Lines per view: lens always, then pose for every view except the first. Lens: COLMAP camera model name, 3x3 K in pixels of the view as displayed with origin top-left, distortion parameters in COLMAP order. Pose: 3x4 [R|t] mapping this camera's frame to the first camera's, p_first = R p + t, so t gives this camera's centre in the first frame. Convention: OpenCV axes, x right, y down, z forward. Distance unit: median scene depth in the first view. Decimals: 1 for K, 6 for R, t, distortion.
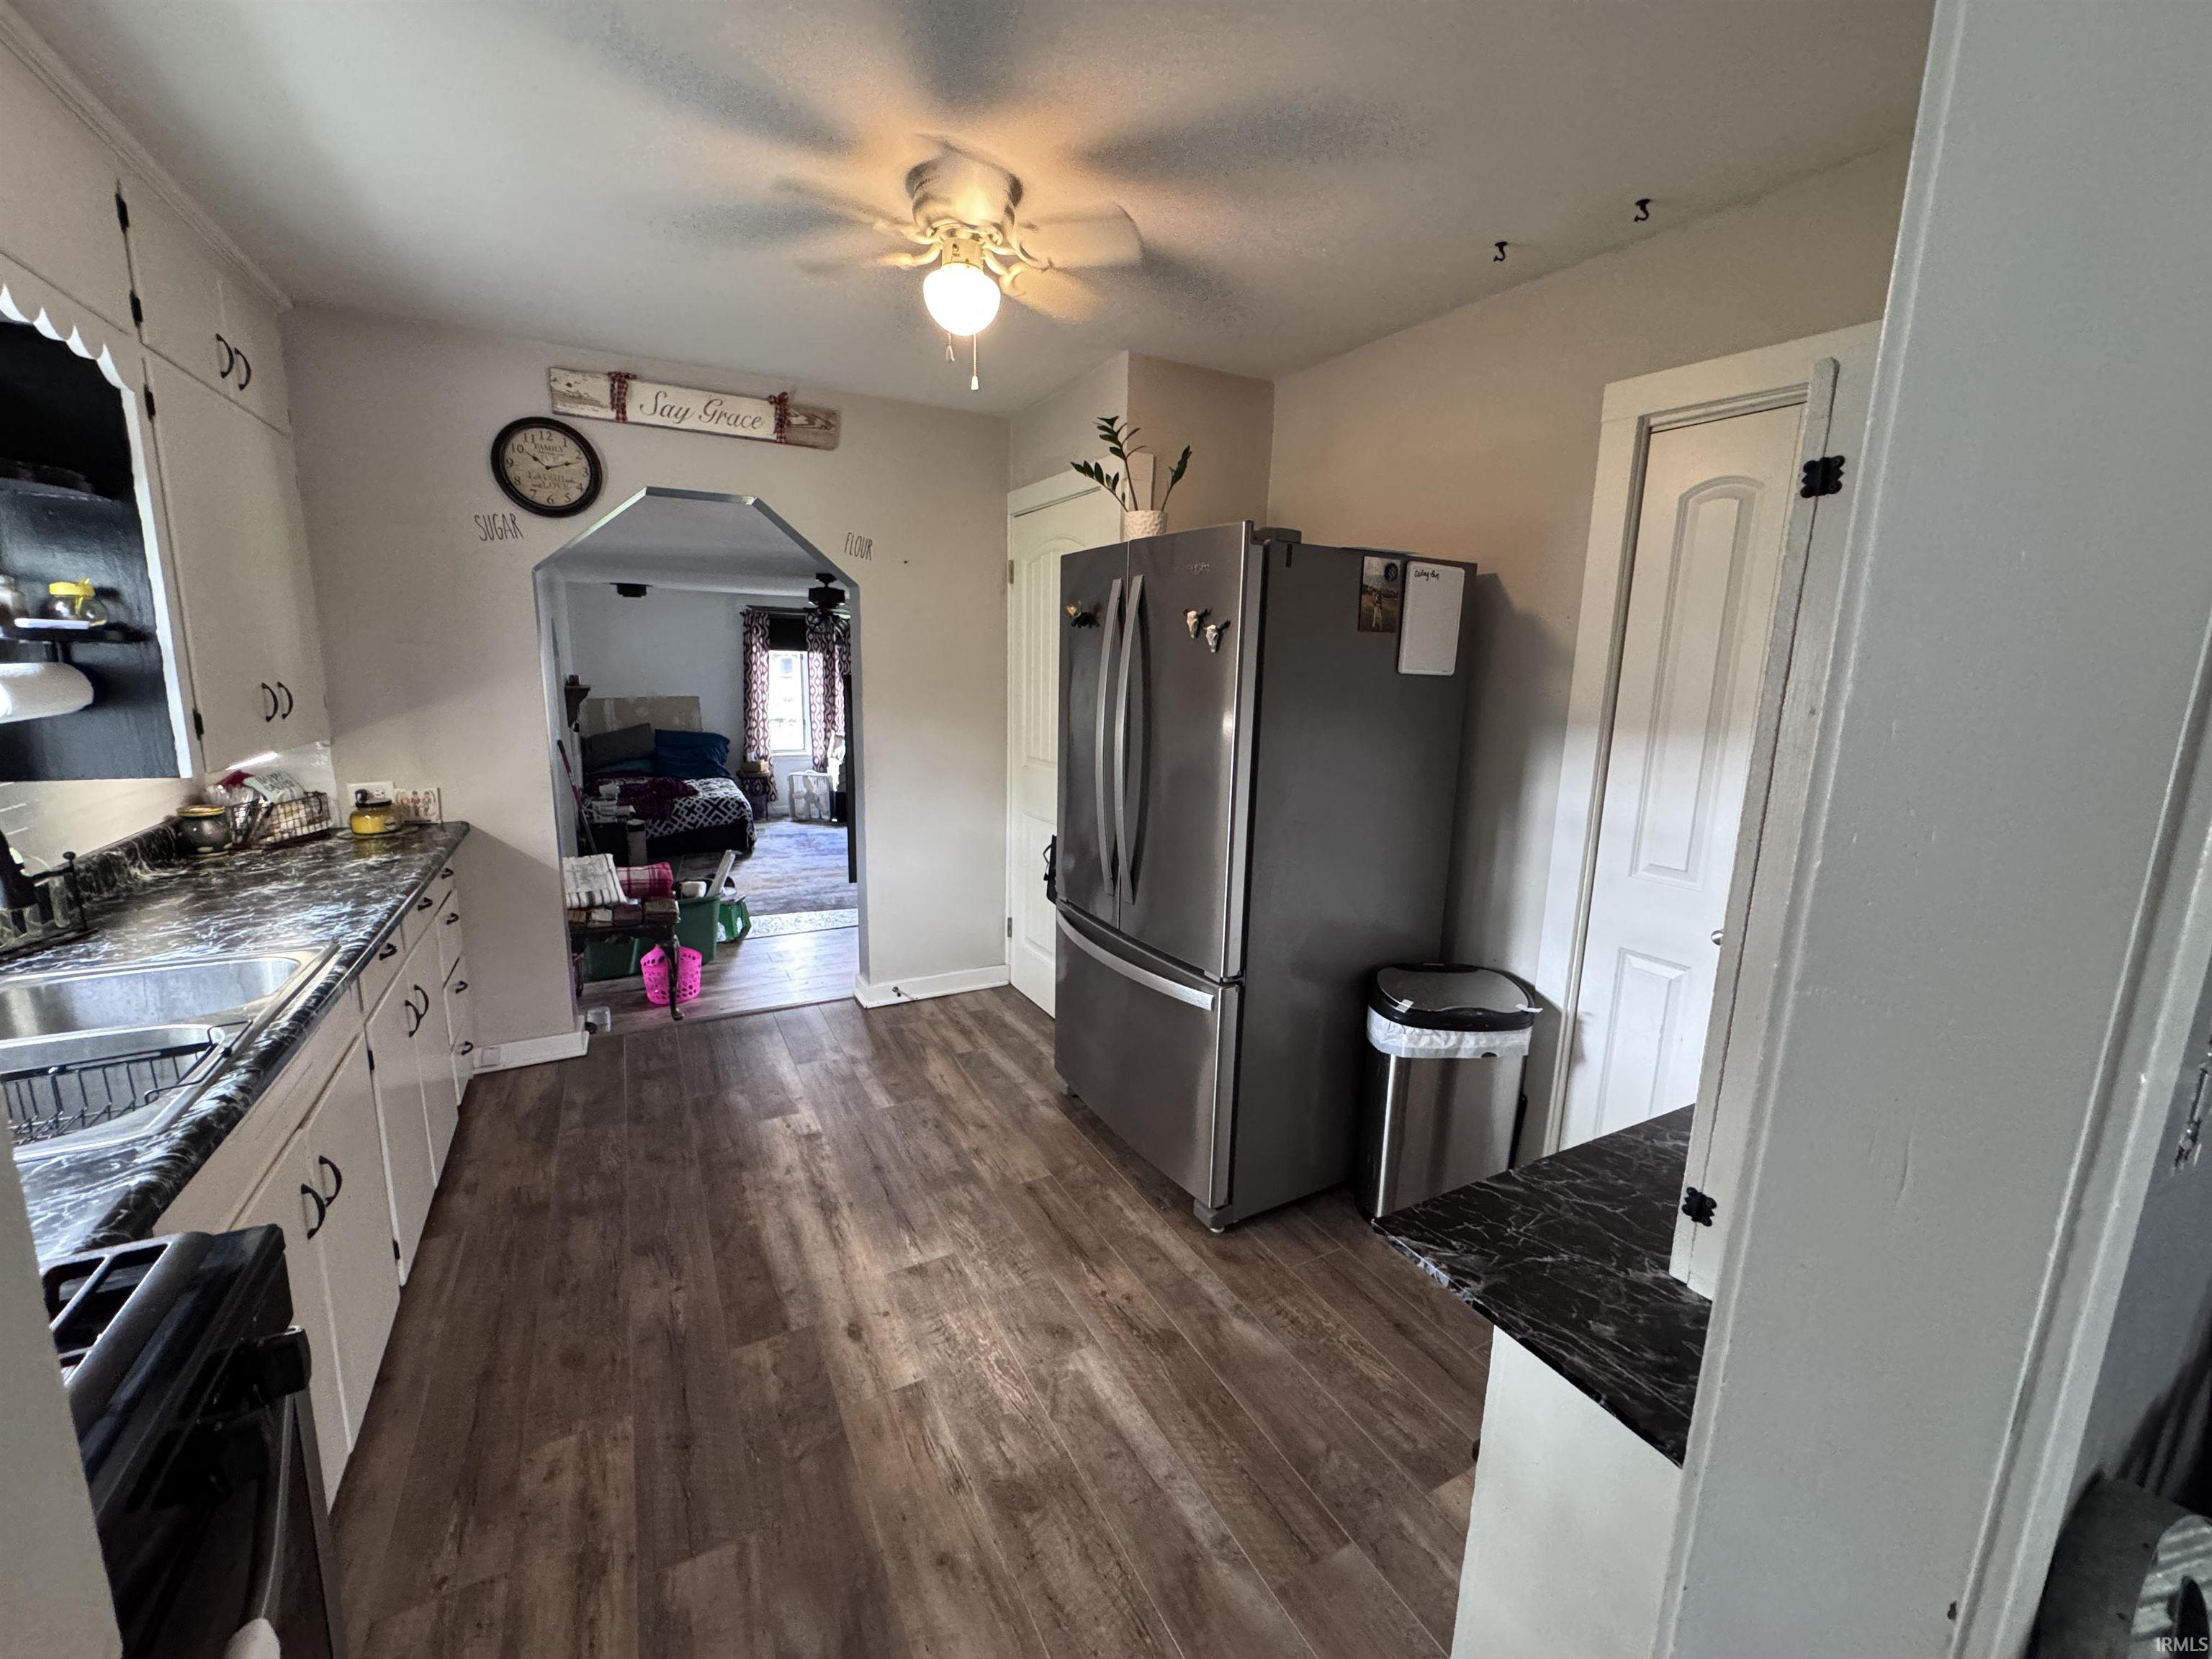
lens RADIAL K [[883.1, 0, 1108.3], [0, 883.1, 832.2], [0, 0, 1]] dist [-0.000753, 0.000027]
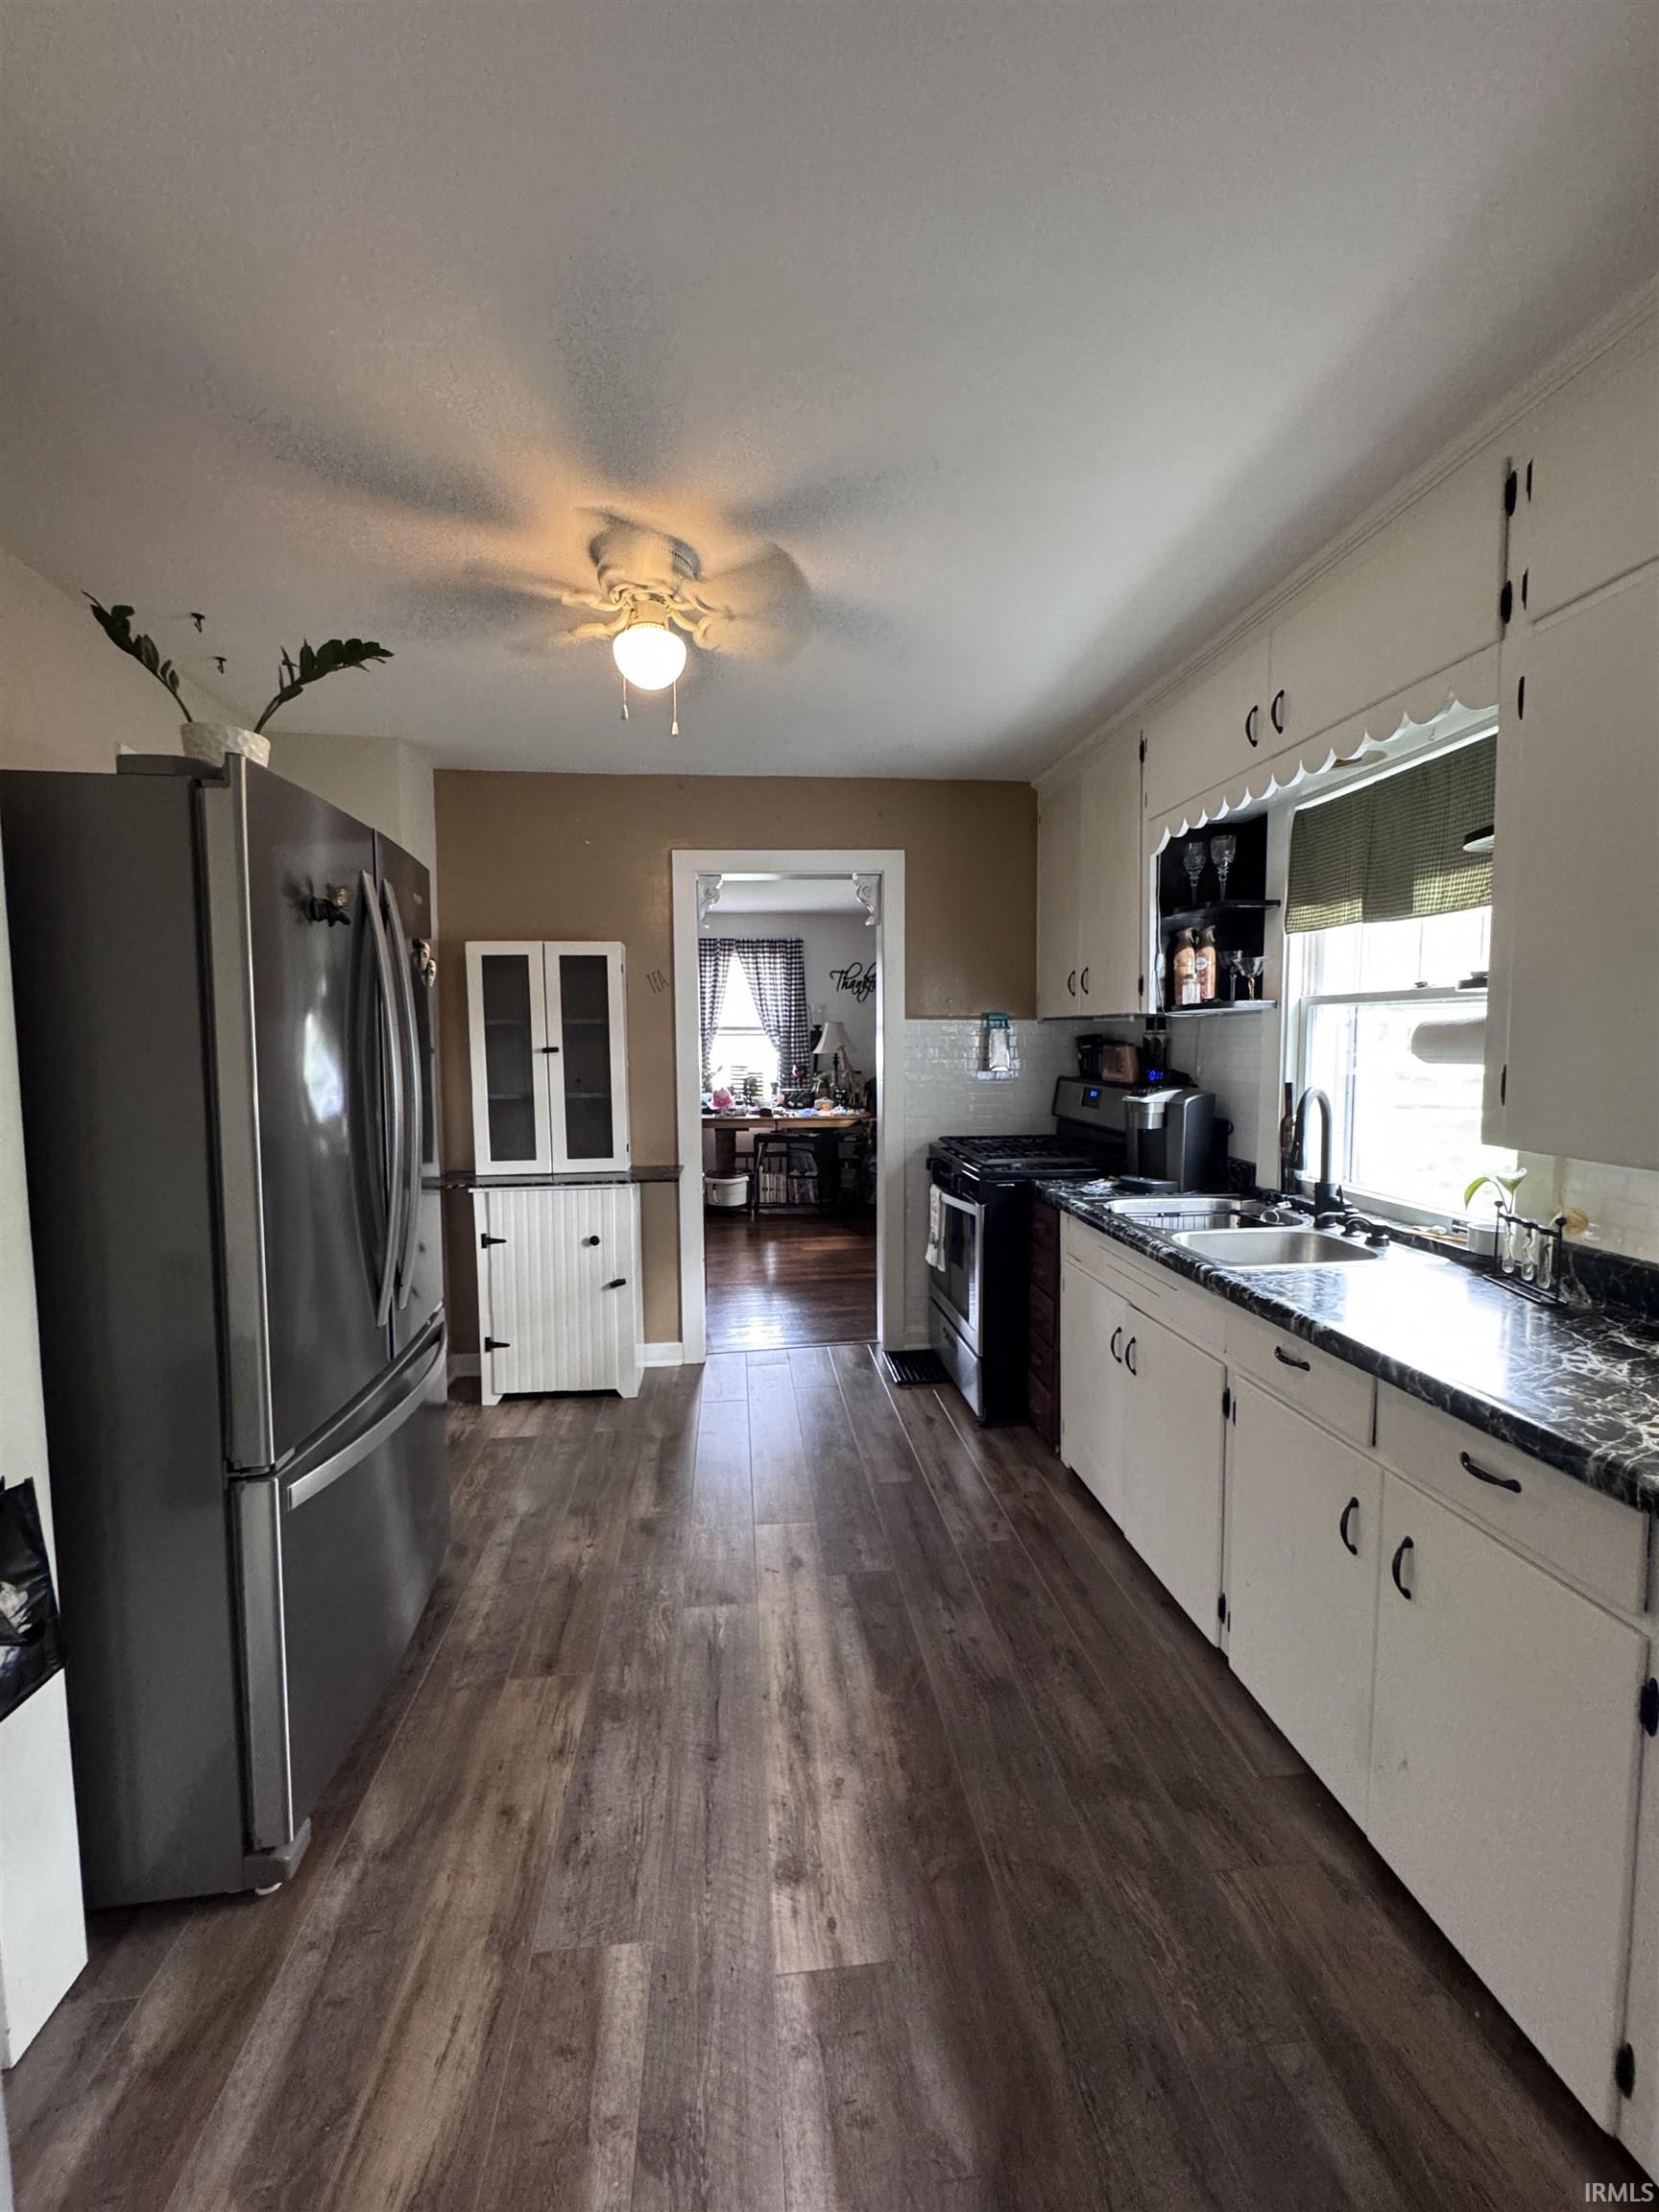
lens RADIAL K [[883.1, 0, 832.5], [0, 883.1, 1103.2], [0, 0, 1]] dist [-0.000753, 0.000027]
pose [[-0.925668, -0.052176, 0.374722, -0.660784], [0.049120, 0.965487, 0.255776, -0.293746], [-0.375134, 0.255170, -0.891158, 1.668836]]
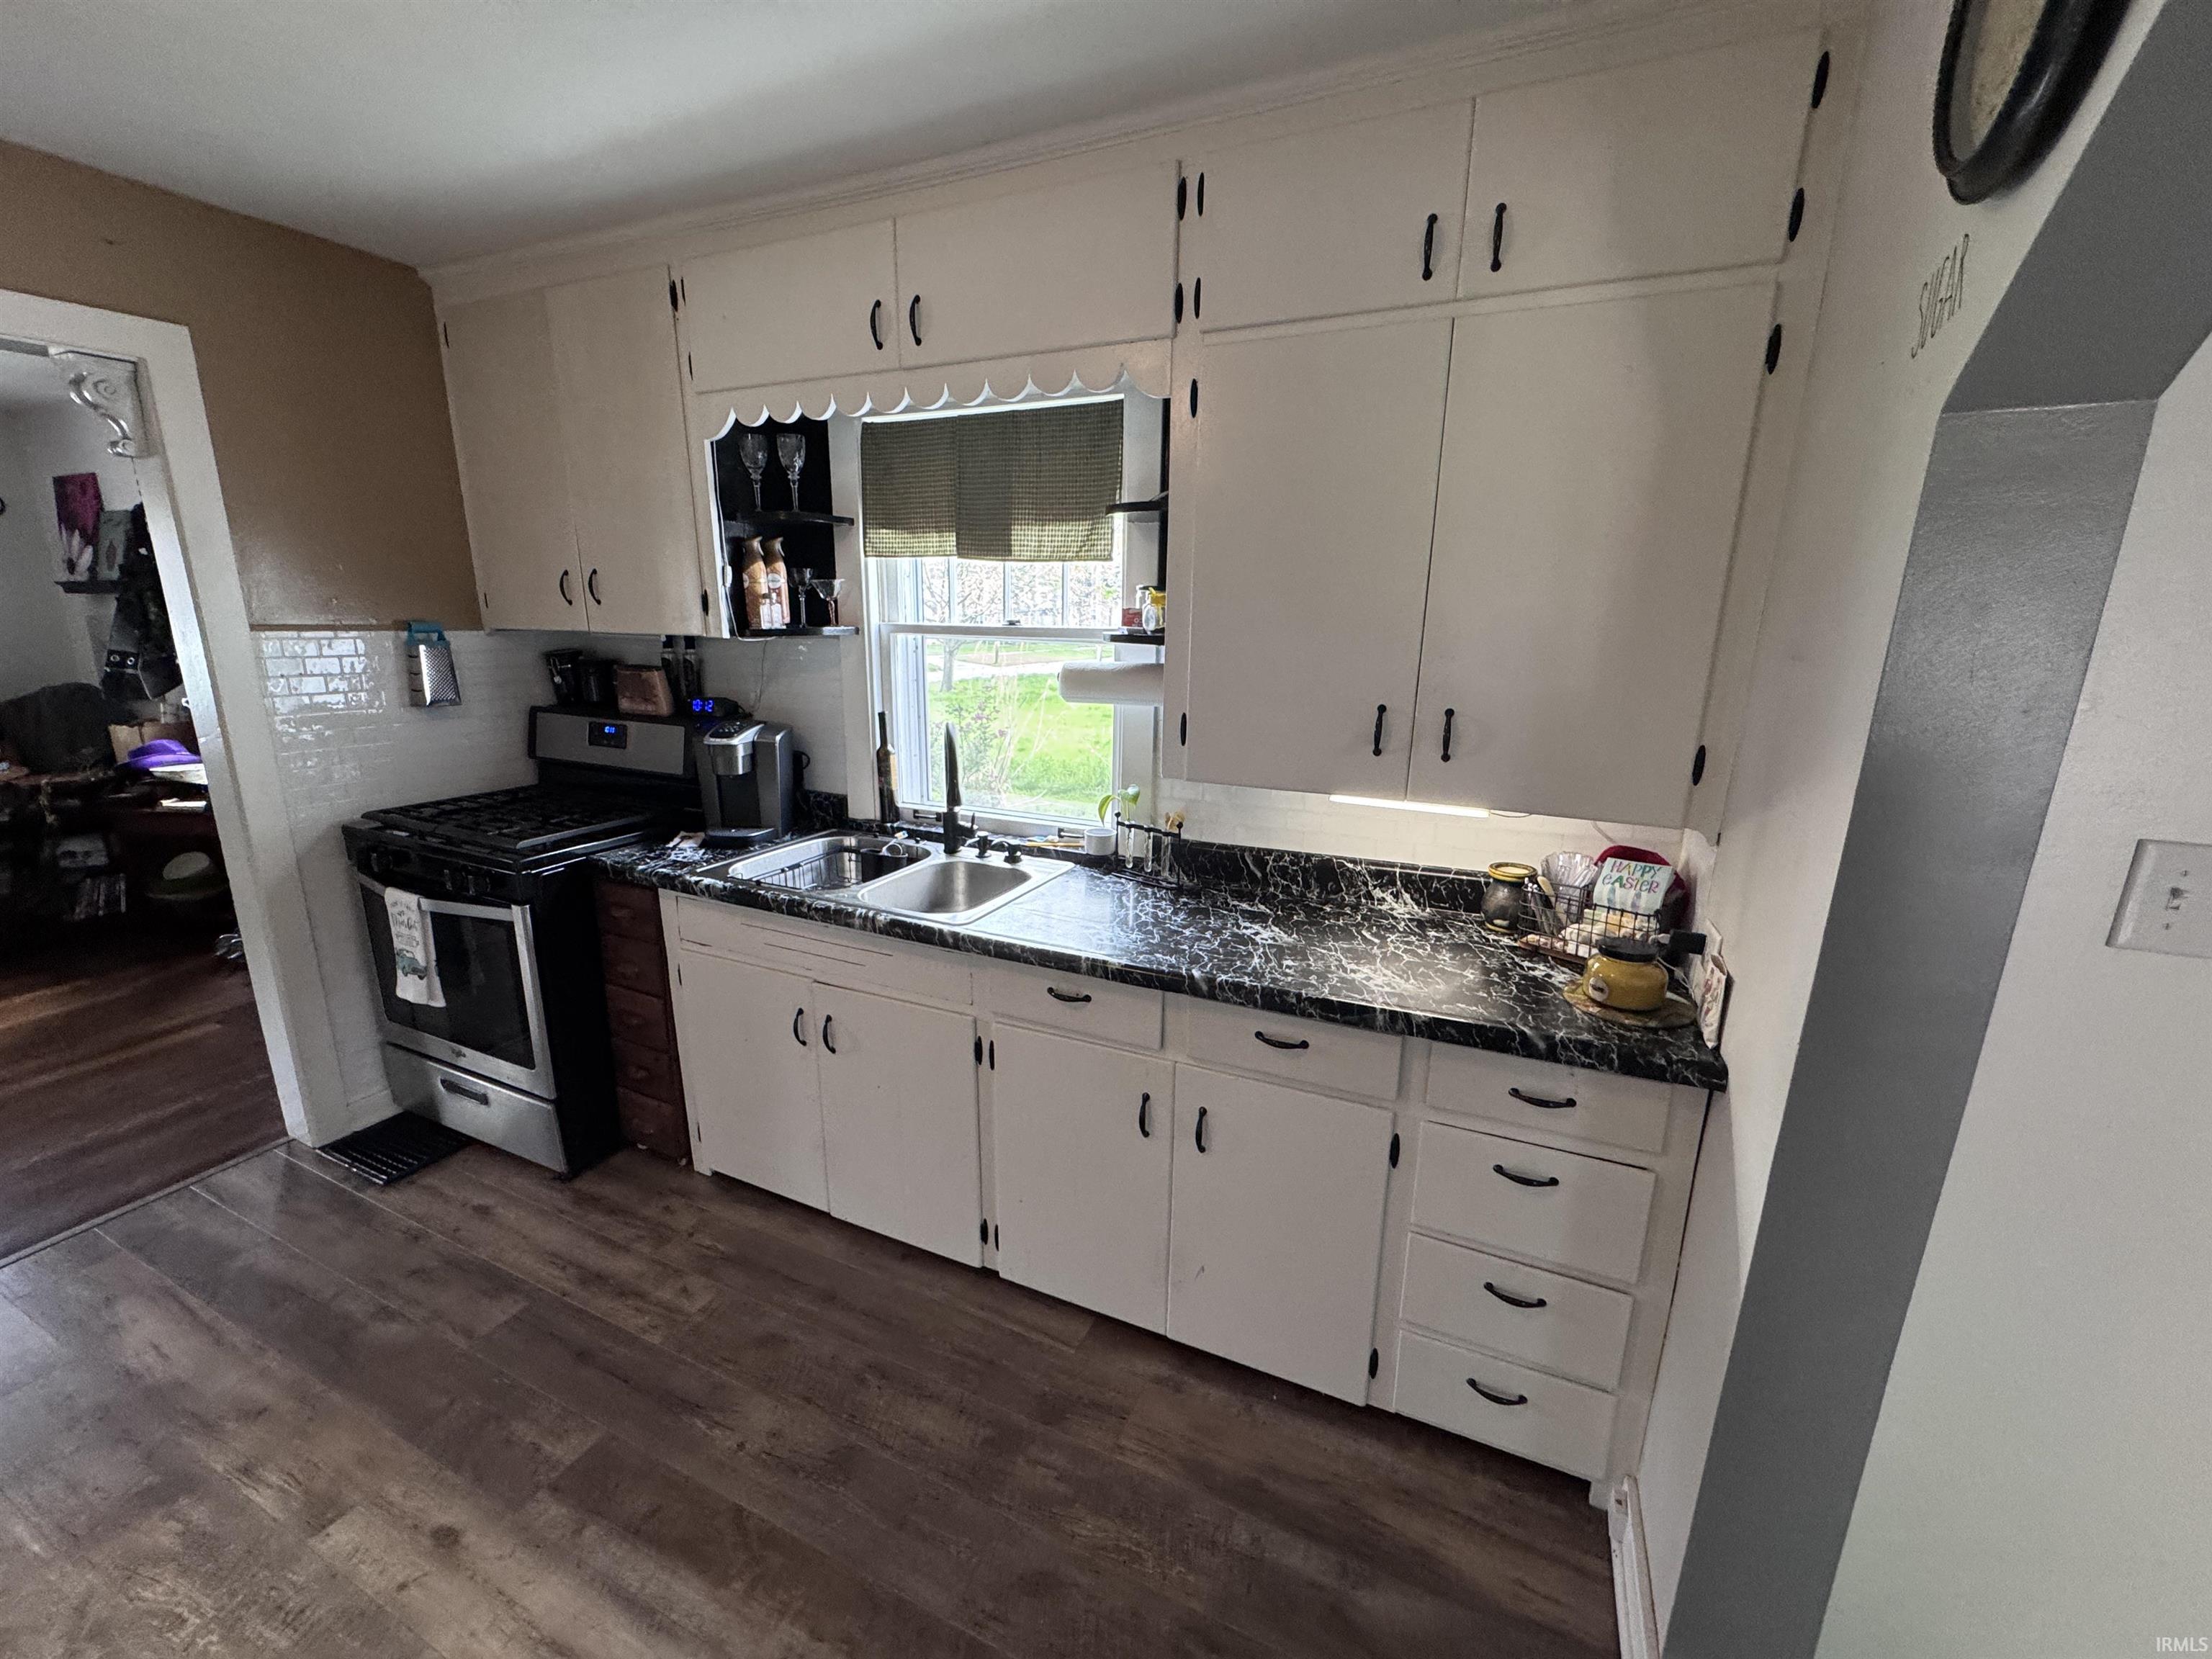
lens RADIAL K [[883.1, 0, 1106.3], [0, 883.1, 827.6], [0, 0, 1]] dist [-0.000753, 0.000027]
pose [[-0.804258, 0.101160, -0.585608, -0.321141], [-0.146627, 0.921163, 0.360499, -0.313842], [0.575908, 0.375800, -0.726019, 1.463116]]
